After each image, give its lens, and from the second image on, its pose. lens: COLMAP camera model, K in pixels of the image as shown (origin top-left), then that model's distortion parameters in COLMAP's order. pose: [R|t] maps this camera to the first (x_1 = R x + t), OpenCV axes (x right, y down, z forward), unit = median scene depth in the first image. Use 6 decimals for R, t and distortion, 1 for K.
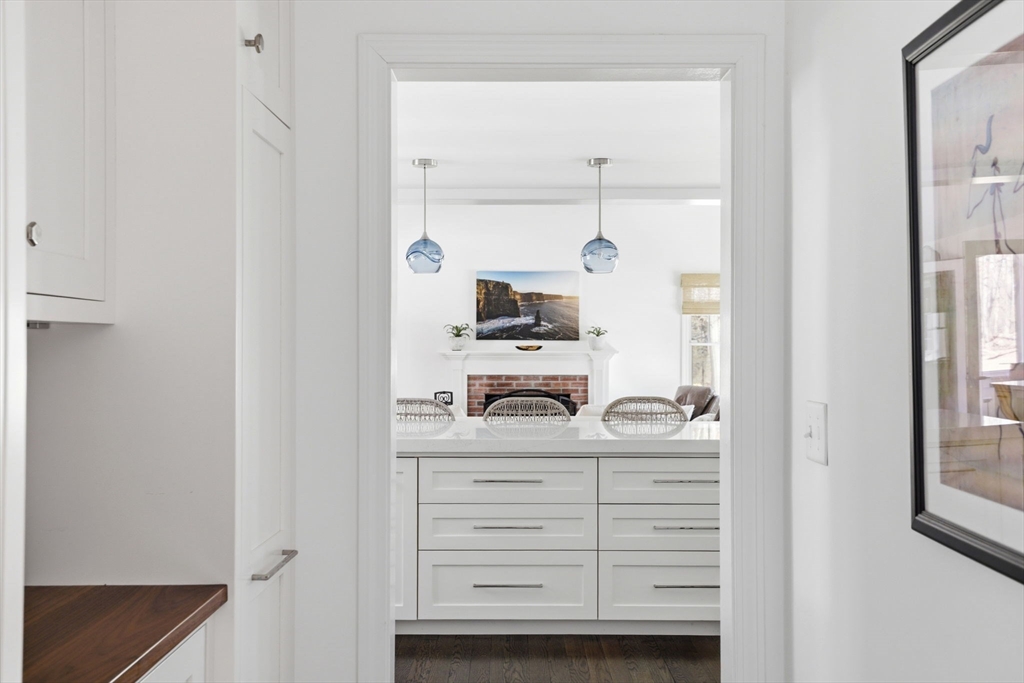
lens RADIAL K [[963.9, 0, 521.0], [0, 963.9, 339.3], [0, 0, 1]] dist [0.070502, 0.000000]
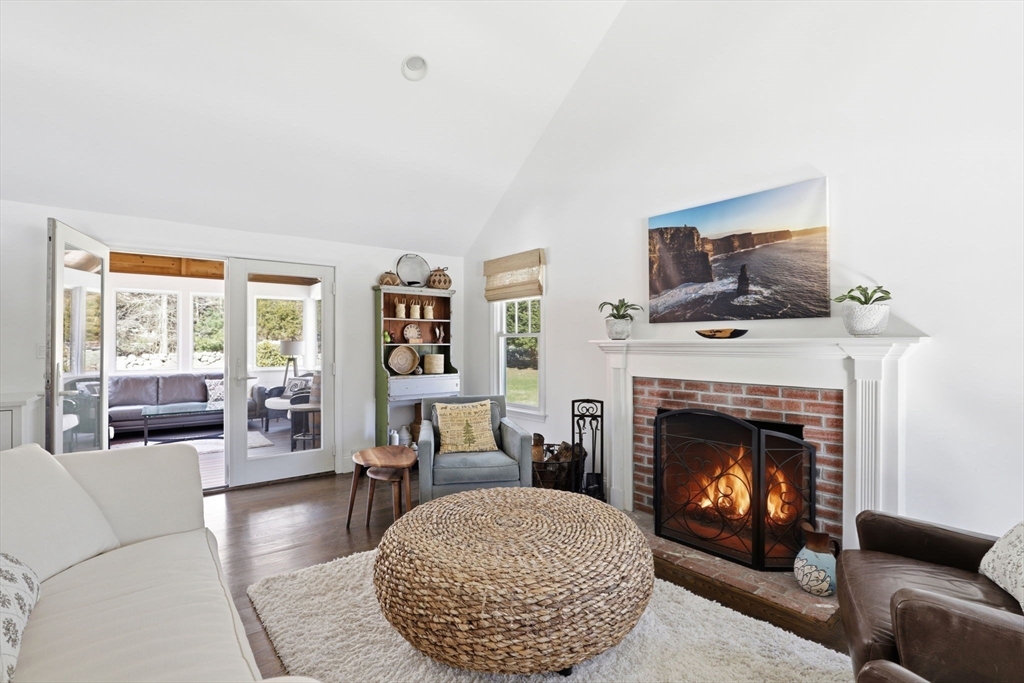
lens RADIAL K [[484.7, 0, 507.0], [0, 484.7, 341.6], [0, 0, 1]] dist [-0.013121, 0.000959]
pose [[0.634613, -0.005879, -0.772807, 0.145590], [0.008459, 0.999964, -0.000661, 0.012506], [0.772784, -0.006117, 0.634640, 0.722376]]
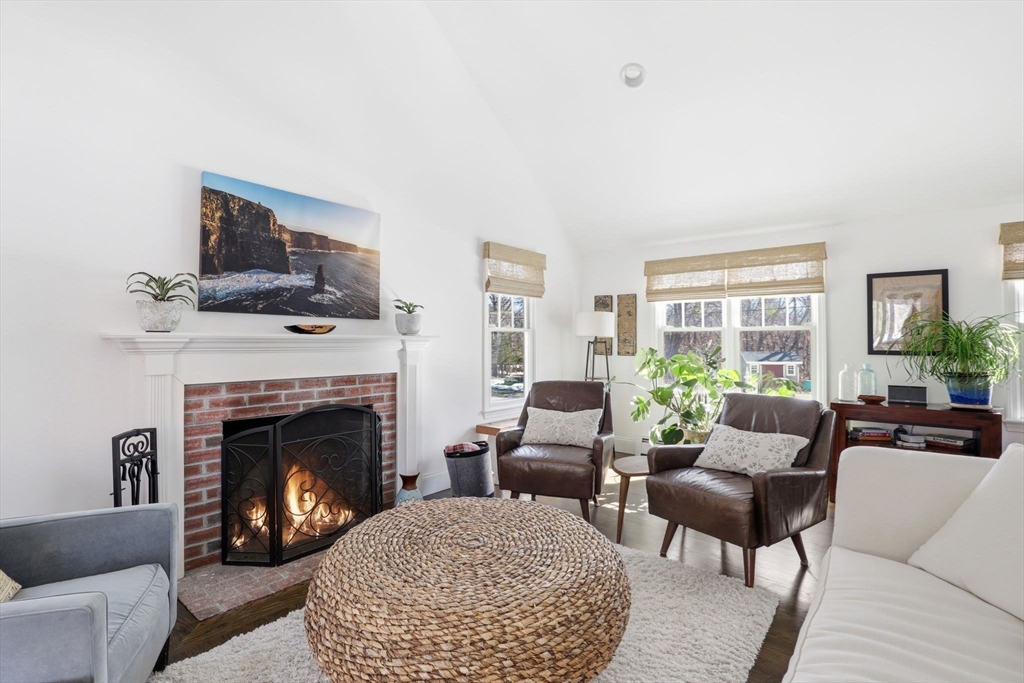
lens RADIAL K [[480.6, 0, 504.7], [0, 480.6, 333.6], [0, 0, 1]] dist [-0.022904, 0.004686]
pose [[0.635558, 0.012201, 0.771956, -0.134521], [-0.007299, 0.999925, -0.009795, 0.013227], [-0.772018, 0.000590, 0.635600, 0.732908]]
